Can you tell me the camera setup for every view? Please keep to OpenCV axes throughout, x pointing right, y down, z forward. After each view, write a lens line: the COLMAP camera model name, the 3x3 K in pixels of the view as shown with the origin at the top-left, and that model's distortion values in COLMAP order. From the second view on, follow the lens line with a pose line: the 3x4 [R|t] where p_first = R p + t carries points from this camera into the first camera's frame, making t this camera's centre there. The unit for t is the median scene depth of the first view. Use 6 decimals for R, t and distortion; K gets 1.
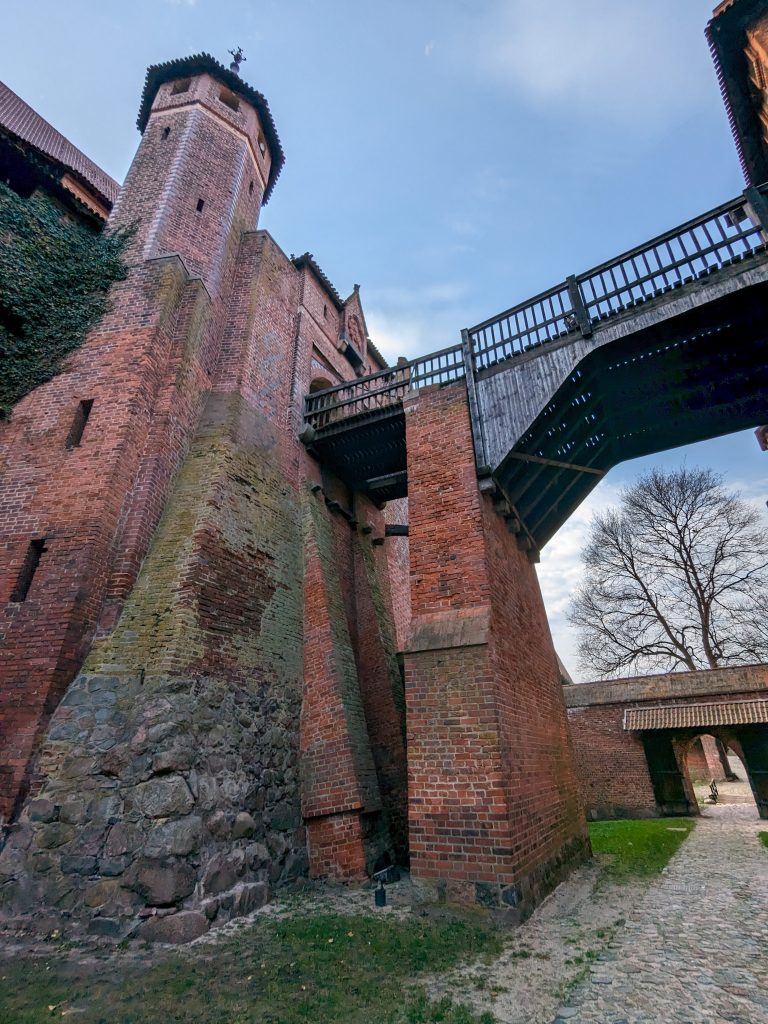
lens RADIAL K [[492.4, 0, 384.0], [0, 492.4, 512.0], [0, 0, 1]] dist [0.000609, 0.000075]
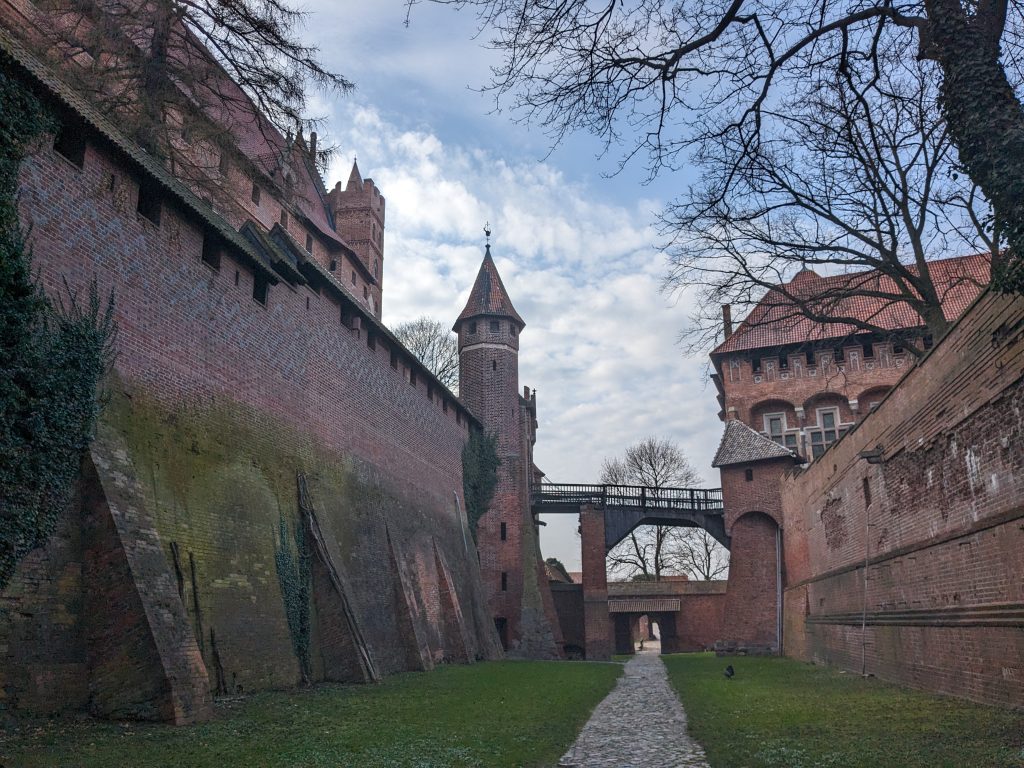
lens RADIAL K [[831.2, 0, 512.0], [0, 831.2, 384.0], [0, 0, 1]] dist [-0.024607, -0.009618]
pose [[0.920548, 0.109006, 0.375112, -1.050789], [-0.175842, 0.973116, 0.148745, -0.750735], [-0.348813, -0.202888, 0.914968, -1.466759]]
